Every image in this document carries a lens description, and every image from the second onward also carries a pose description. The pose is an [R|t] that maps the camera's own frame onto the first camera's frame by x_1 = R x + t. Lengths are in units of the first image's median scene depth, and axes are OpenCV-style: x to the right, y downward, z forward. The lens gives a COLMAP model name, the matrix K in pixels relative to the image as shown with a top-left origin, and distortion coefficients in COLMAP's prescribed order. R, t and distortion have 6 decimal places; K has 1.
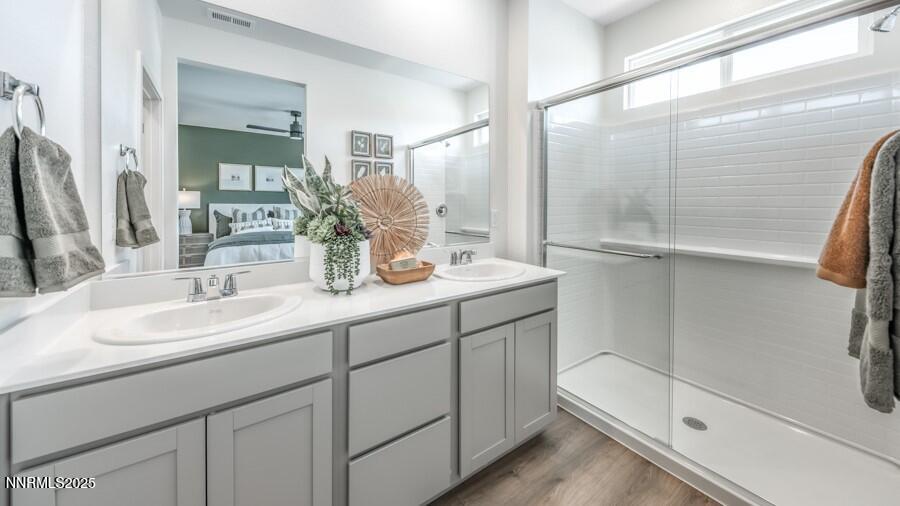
lens RADIAL K [[321.1, 0, 450.7], [0, 321.1, 208.9], [0, 0, 1]] dist [-0.000783, -0.000185]
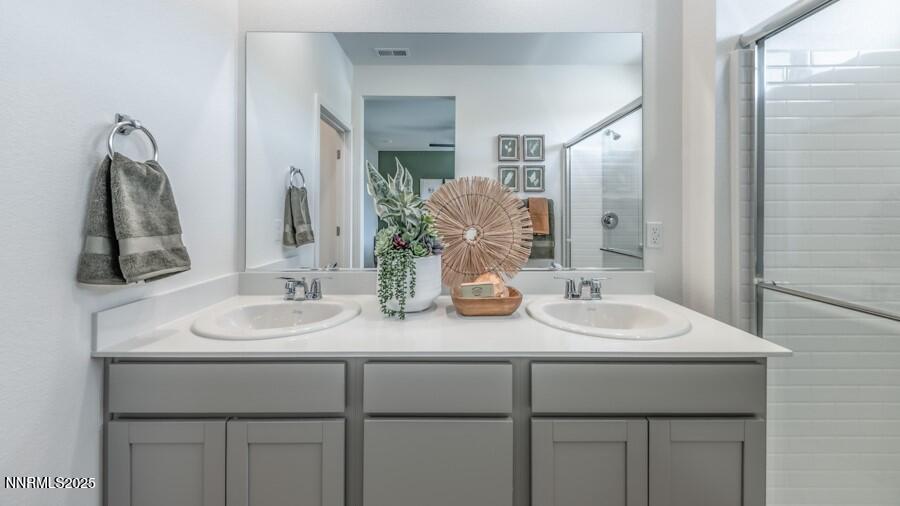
lens RADIAL K [[313.3, 0, 453.6], [0, 313.3, 212.3], [0, 0, 1]] dist [0.001883, 0.000027]
pose [[0.820363, 0.001426, -0.571842, 0.190235], [-0.009494, 0.999893, -0.011128, -0.005793], [0.571765, 0.014558, 0.820289, 0.274350]]
